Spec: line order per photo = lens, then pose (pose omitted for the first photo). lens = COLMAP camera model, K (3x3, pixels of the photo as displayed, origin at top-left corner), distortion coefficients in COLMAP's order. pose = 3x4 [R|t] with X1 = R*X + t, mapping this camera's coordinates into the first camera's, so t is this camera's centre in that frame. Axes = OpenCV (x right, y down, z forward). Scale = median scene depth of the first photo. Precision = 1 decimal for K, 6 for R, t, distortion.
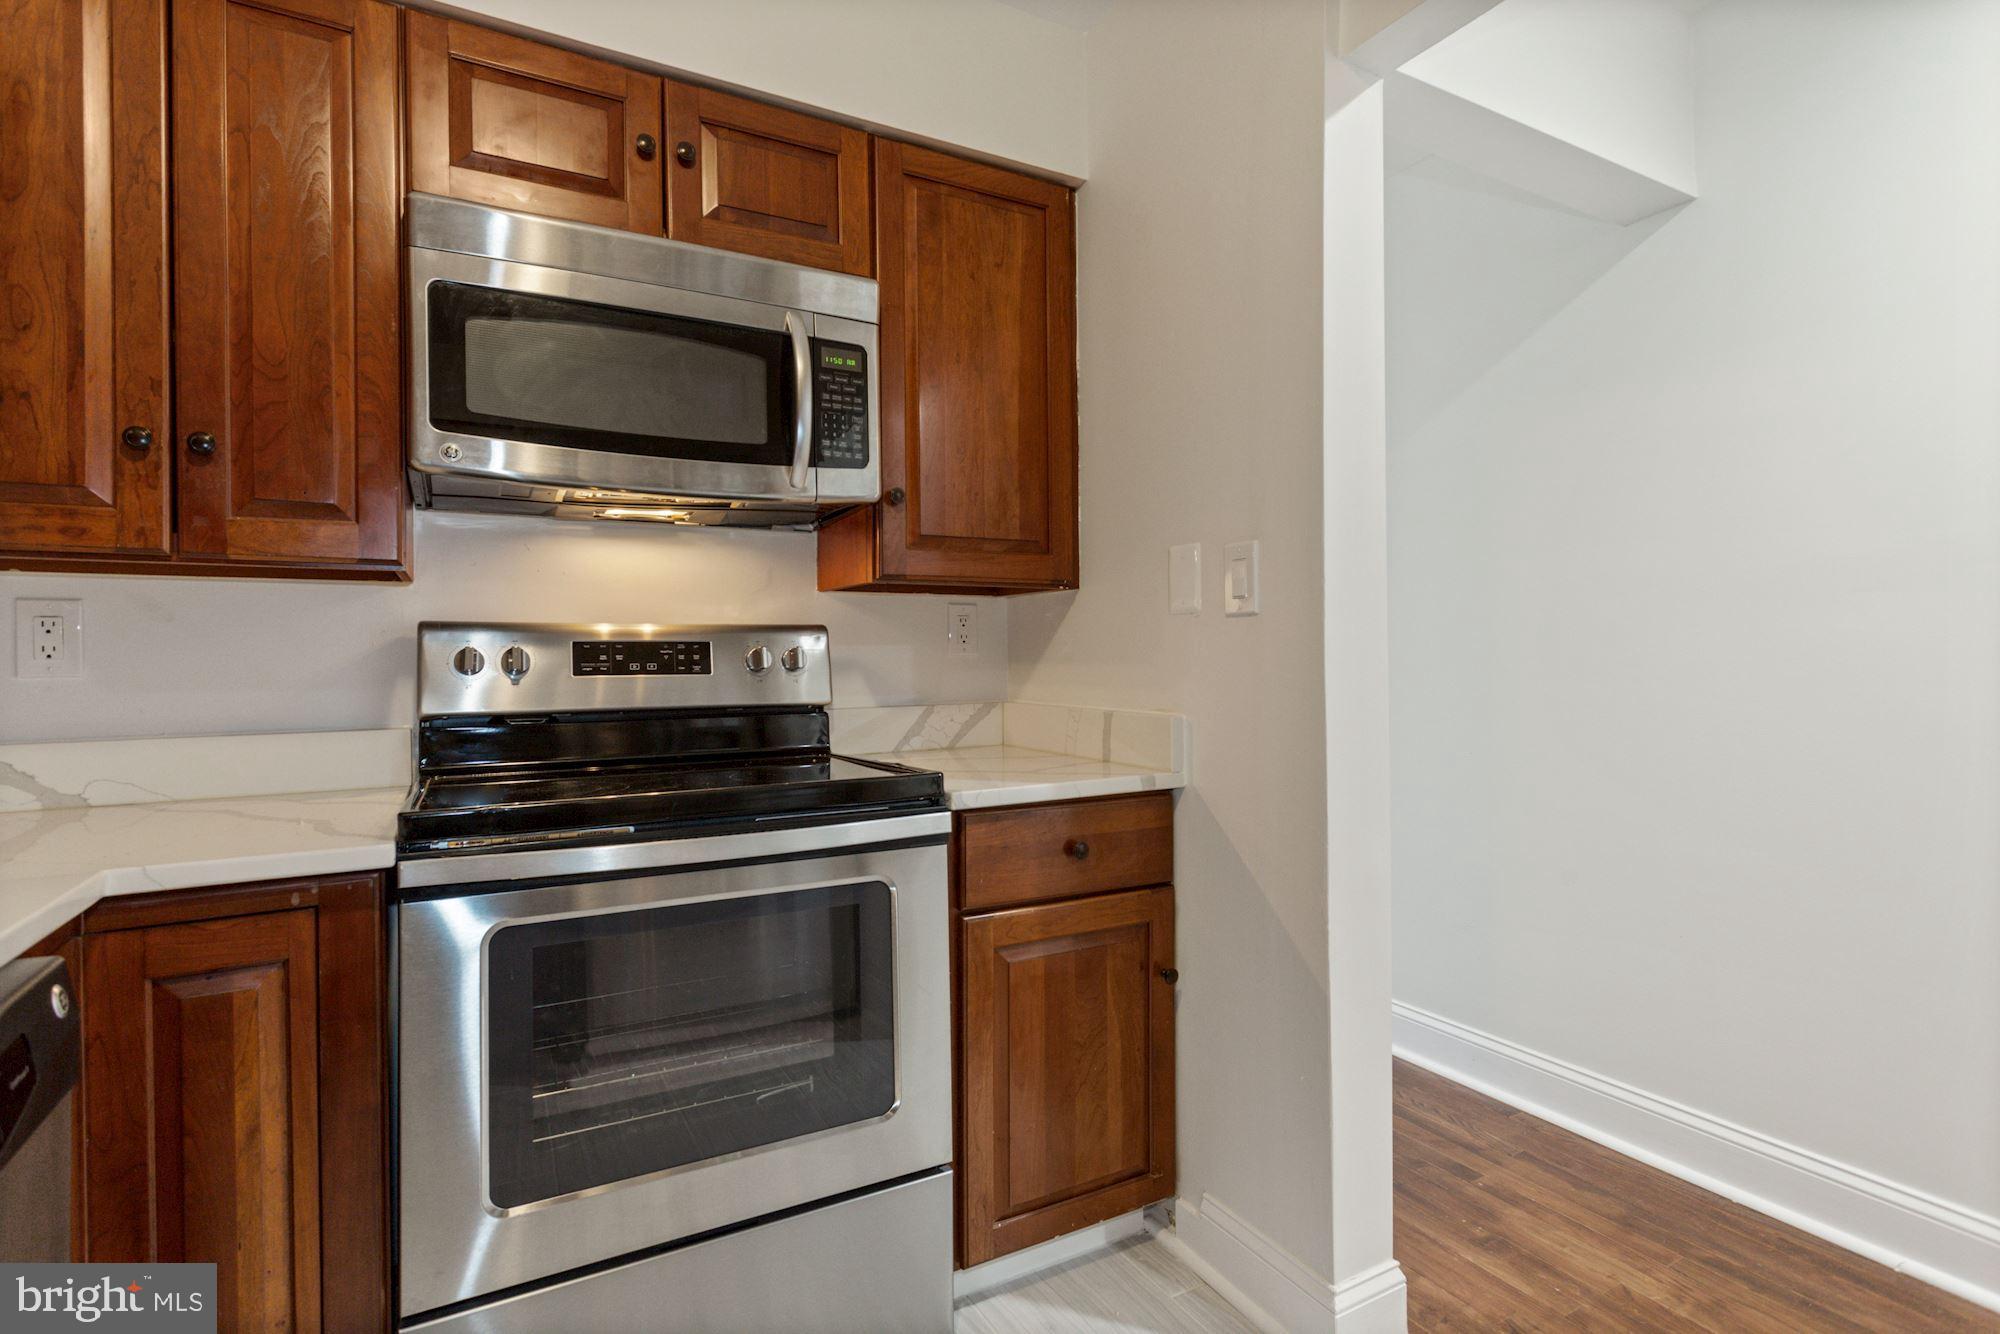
lens RADIAL K [[975.6, 0, 1000.0], [0, 975.6, 667.0], [0, 0, 1]] dist [0.001016, 0.000269]
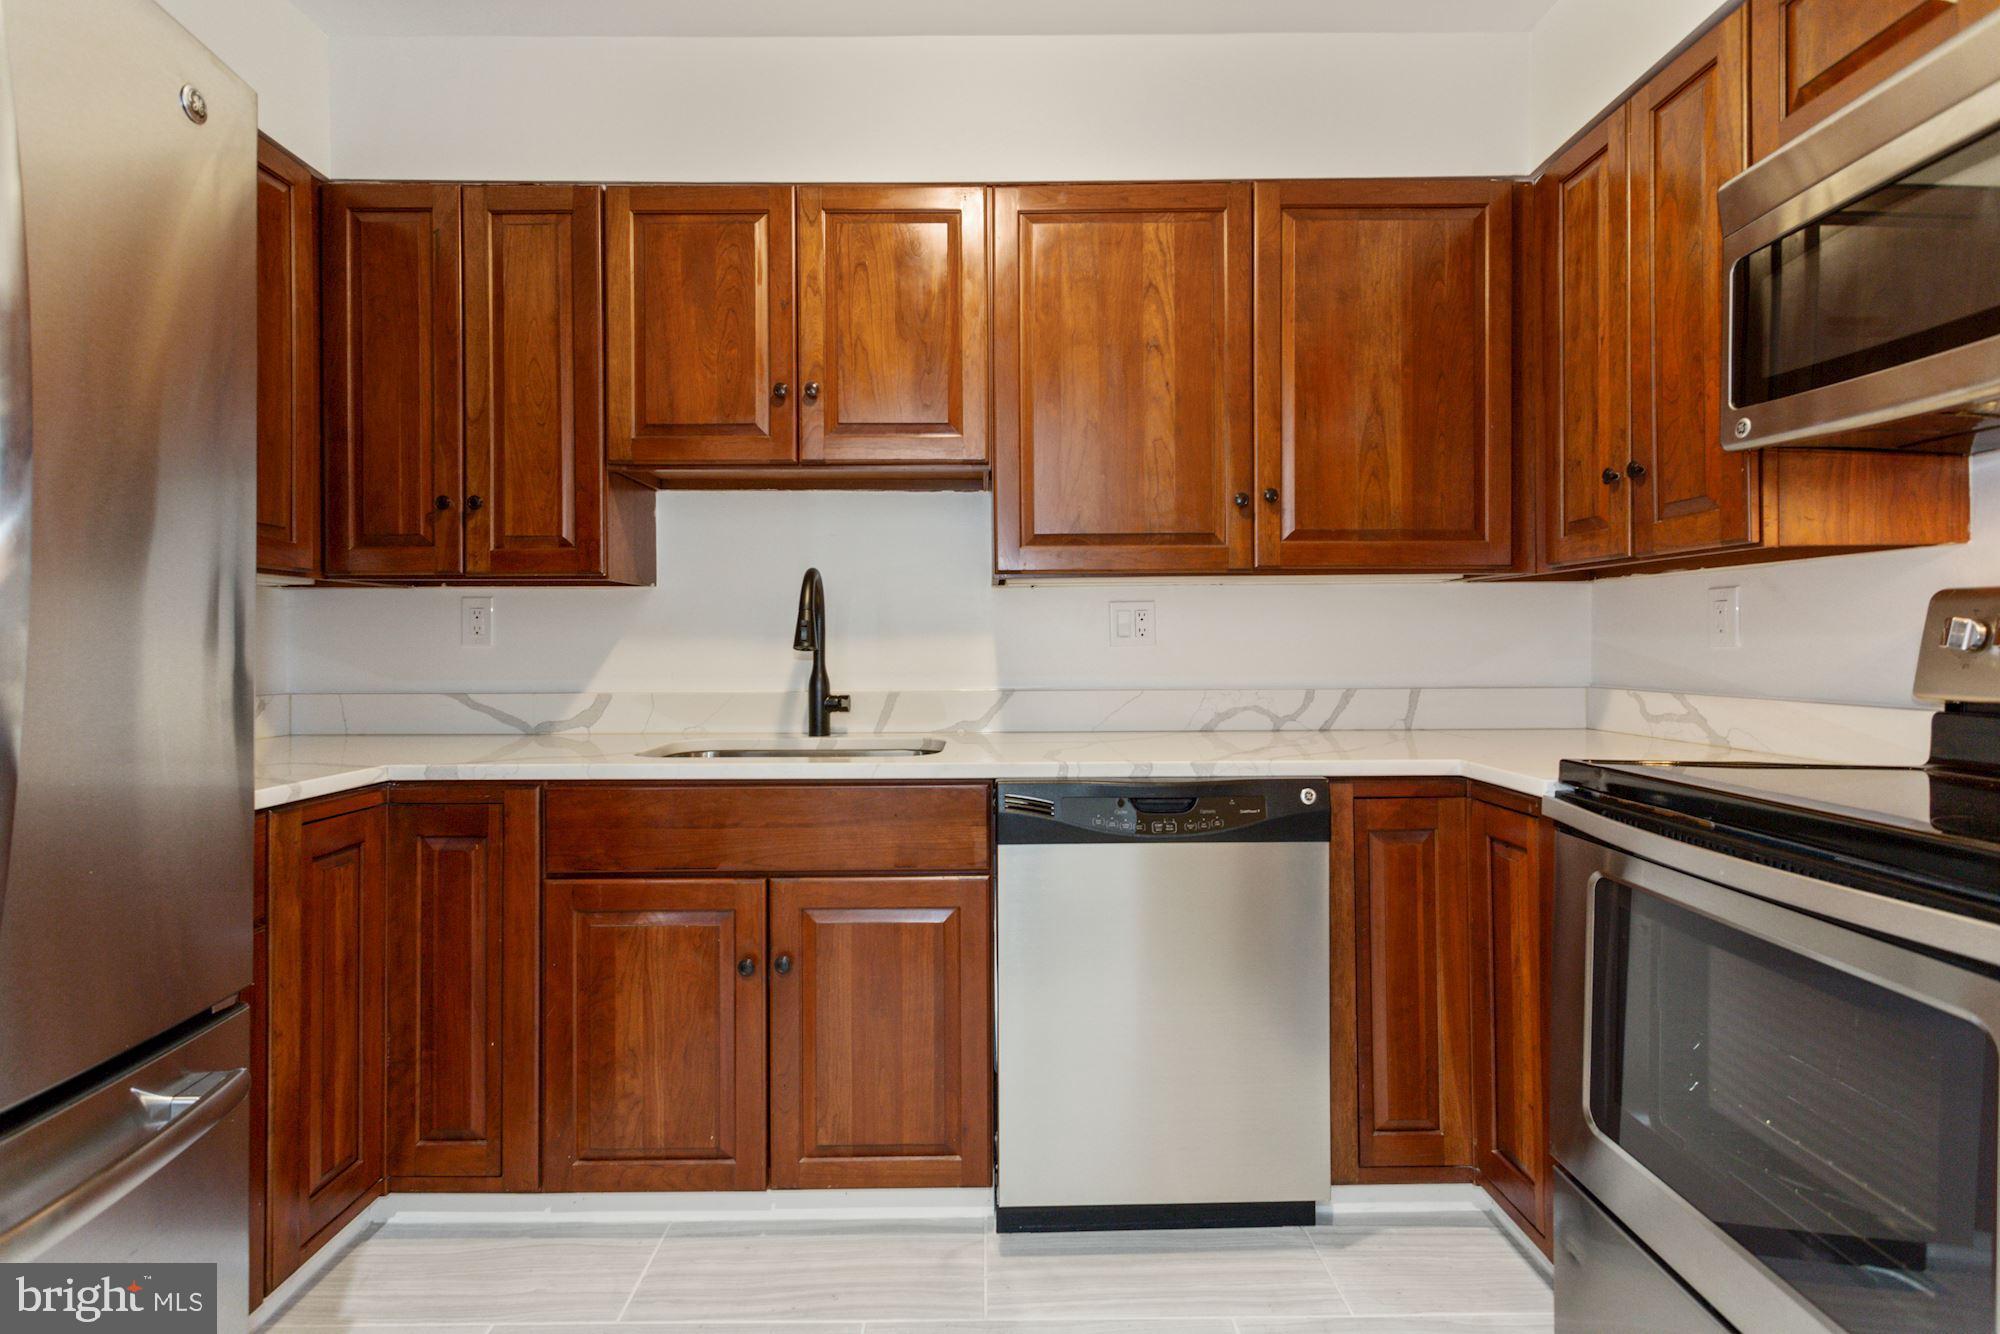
lens RADIAL K [[947.3, 0, 994.5], [0, 947.3, 653.3], [0, 0, 1]] dist [-0.001565, 0.001239]
pose [[-0.485374, 0.018953, -0.874101, 0.606717], [-0.002062, 0.999737, 0.022823, -0.007827], [0.874304, 0.012880, -0.485207, 0.736796]]
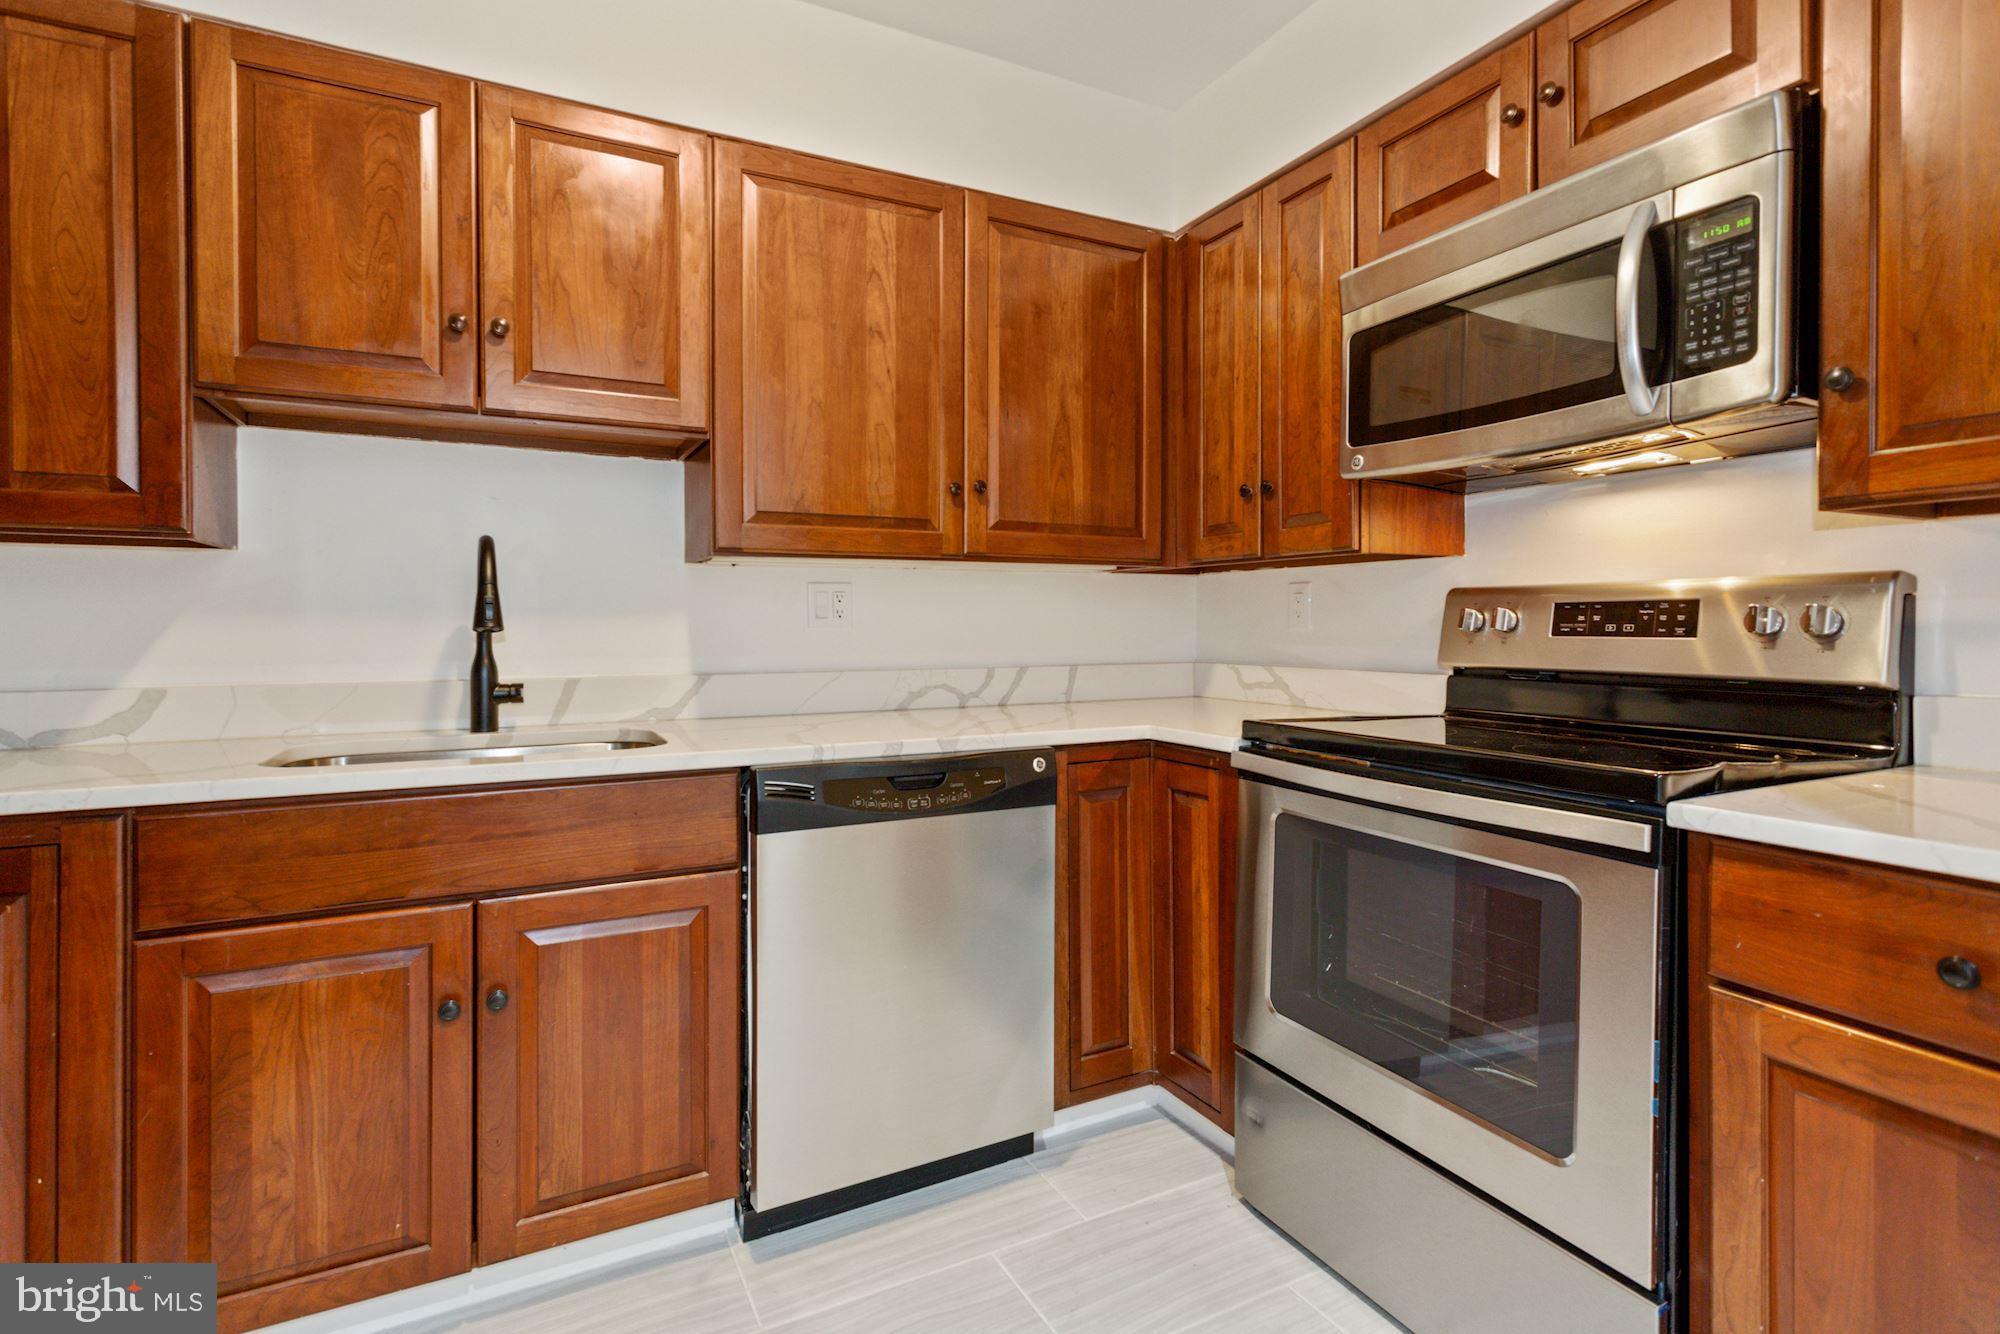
lens RADIAL K [[952.7, 0, 995.5], [0, 952.7, 641.3], [0, 0, 1]] dist [0.000111, 0.000738]
pose [[-0.041793, 0.026145, -0.998784, 0.684717], [-0.010552, 0.999590, 0.026608, -0.006356], [0.999071, 0.011651, -0.041500, 0.521683]]
